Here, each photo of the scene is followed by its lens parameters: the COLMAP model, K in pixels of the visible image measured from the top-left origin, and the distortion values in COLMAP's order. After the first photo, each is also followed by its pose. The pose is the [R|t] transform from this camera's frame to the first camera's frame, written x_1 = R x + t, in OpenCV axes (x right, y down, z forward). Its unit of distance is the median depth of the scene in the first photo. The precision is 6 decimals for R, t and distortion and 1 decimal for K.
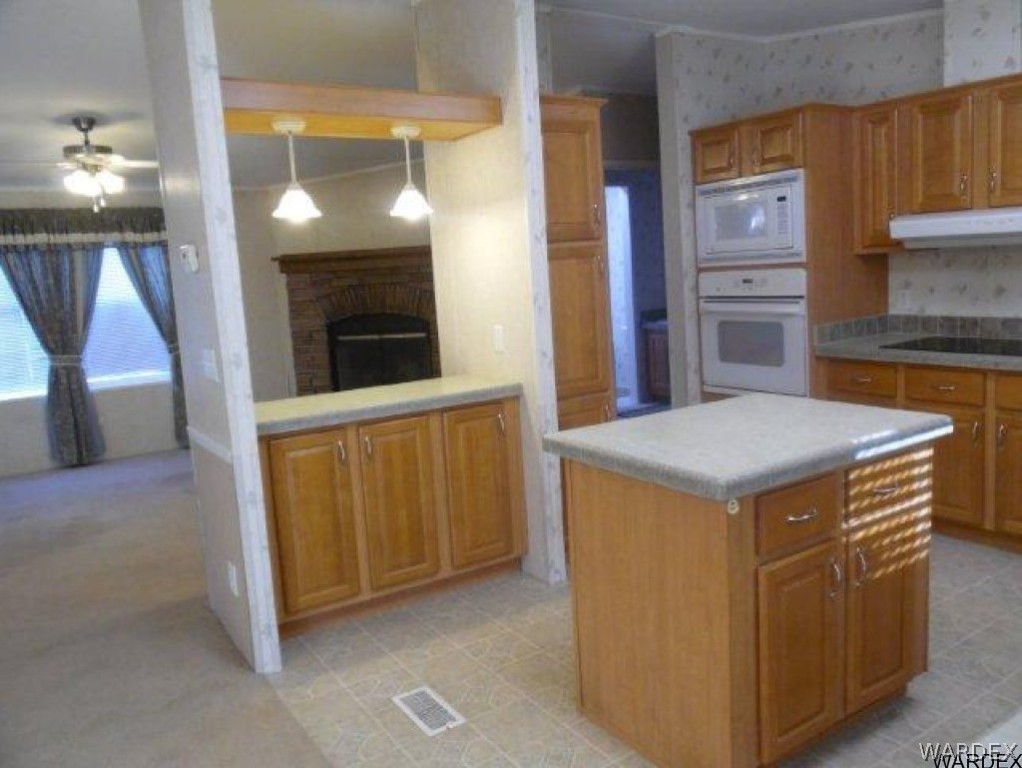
lens RADIAL K [[816.2, 0, 513.5], [0, 816.2, 381.9], [0, 0, 1]] dist [-0.020026, 0.001769]
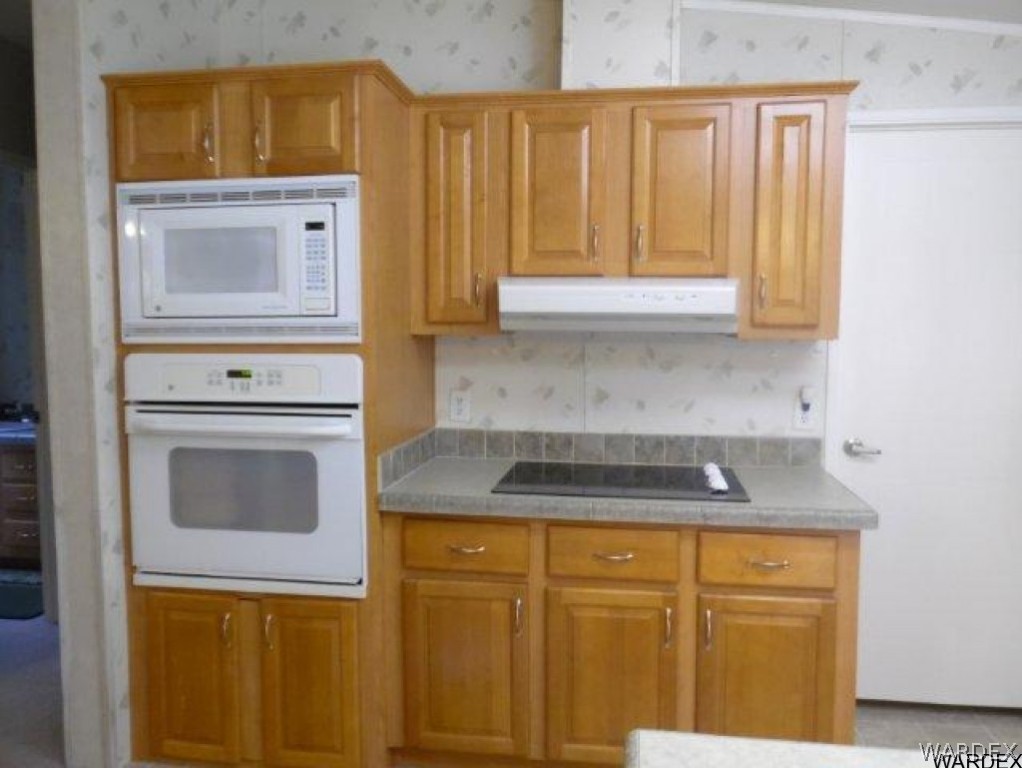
lens RADIAL K [[816.2, 0, 517.1], [0, 816.2, 385.8], [0, 0, 1]] dist [-0.020026, 0.001769]
pose [[0.665159, 0.010268, 0.746631, 0.017912], [0.062089, 0.995682, -0.069006, -0.090460], [-0.744116, 0.092257, 0.661650, 0.683987]]
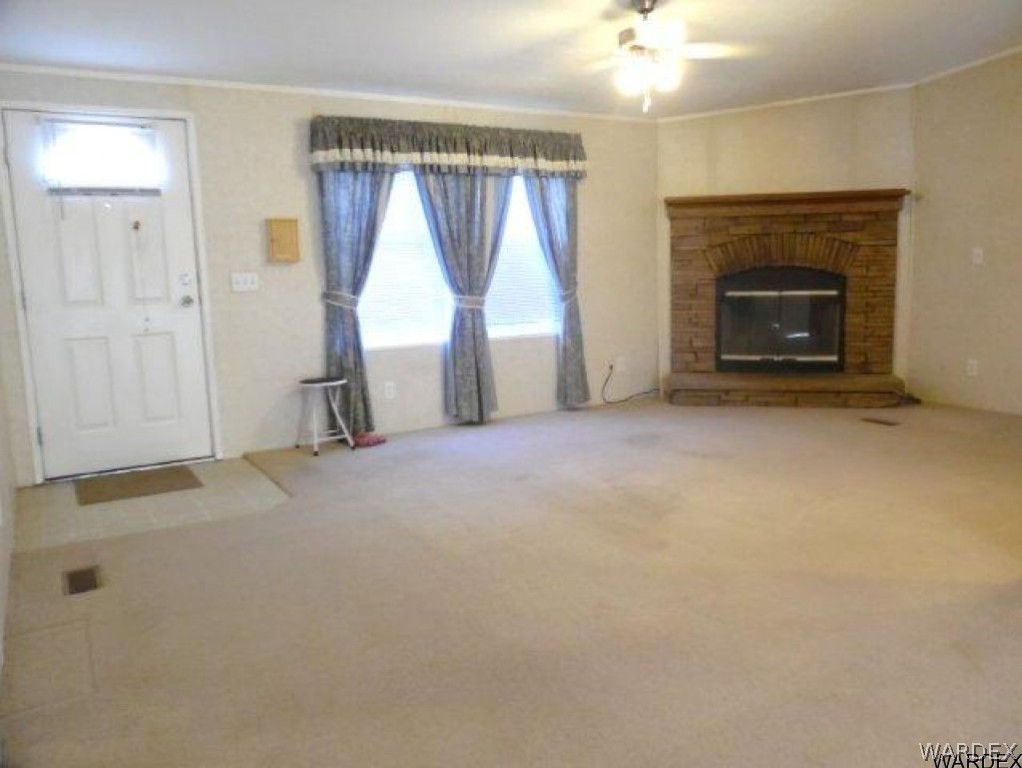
lens RADIAL K [[816.2, 0, 514.1], [0, 816.2, 382.5], [0, 0, 1]] dist [-0.020026, 0.001769]
pose [[0.999013, 0.038356, -0.022383, -0.358538], [-0.038232, 0.999251, 0.005969, 0.039300], [0.022595, -0.005108, 0.999732, 0.091915]]
